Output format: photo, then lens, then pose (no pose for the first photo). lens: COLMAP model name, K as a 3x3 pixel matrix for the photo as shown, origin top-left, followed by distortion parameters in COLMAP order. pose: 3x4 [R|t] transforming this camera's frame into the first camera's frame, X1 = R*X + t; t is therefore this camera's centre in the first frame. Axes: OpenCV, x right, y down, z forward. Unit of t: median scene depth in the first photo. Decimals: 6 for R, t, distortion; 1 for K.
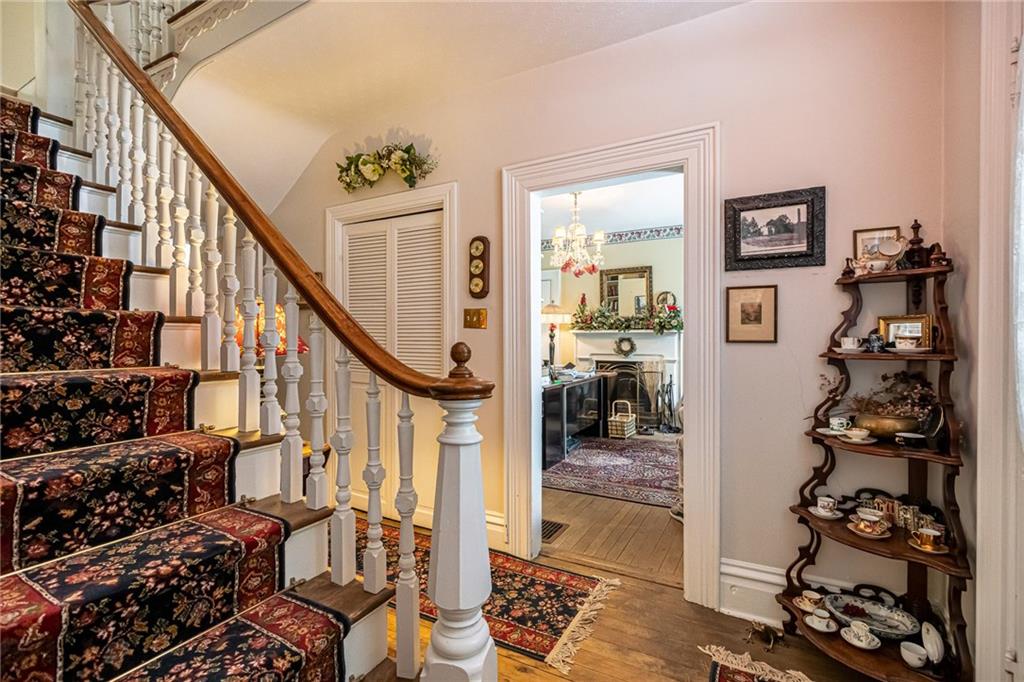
lens RADIAL K [[456.3, 0, 512.0], [0, 456.3, 341.0], [0, 0, 1]] dist [0.033149, -0.000022]
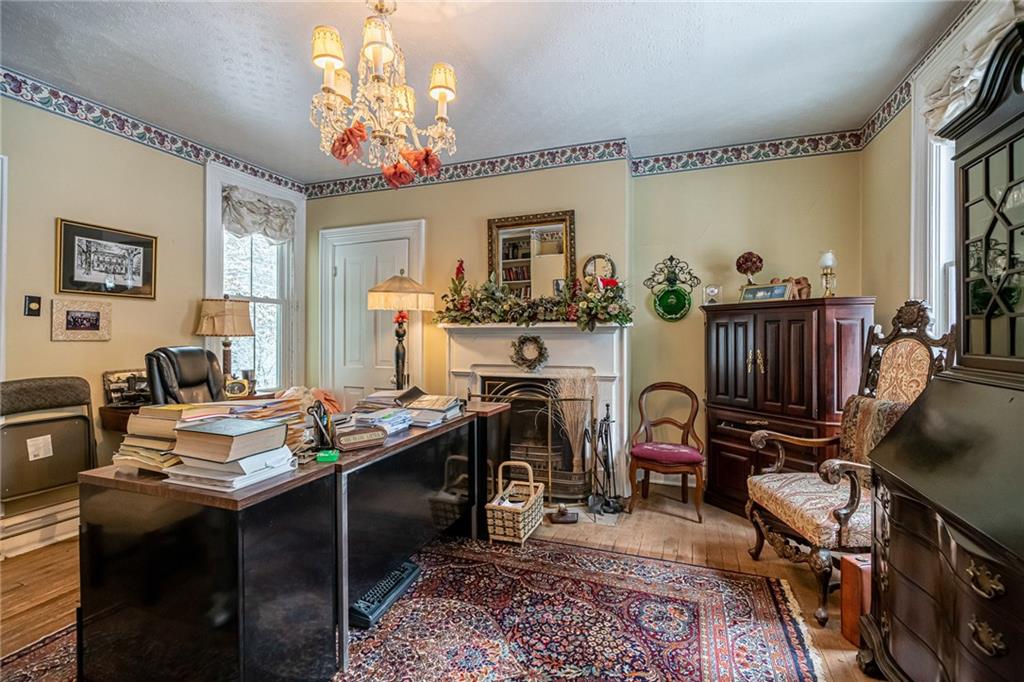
lens RADIAL K [[456.3, 0, 512.0], [0, 456.3, 341.0], [0, 0, 1]] dist [0.033149, -0.000022]
pose [[0.988231, -0.002164, 0.152955, 0.141572], [0.001510, 0.999989, 0.004389, -0.004313], [-0.152963, -0.004107, 0.988223, 0.449548]]
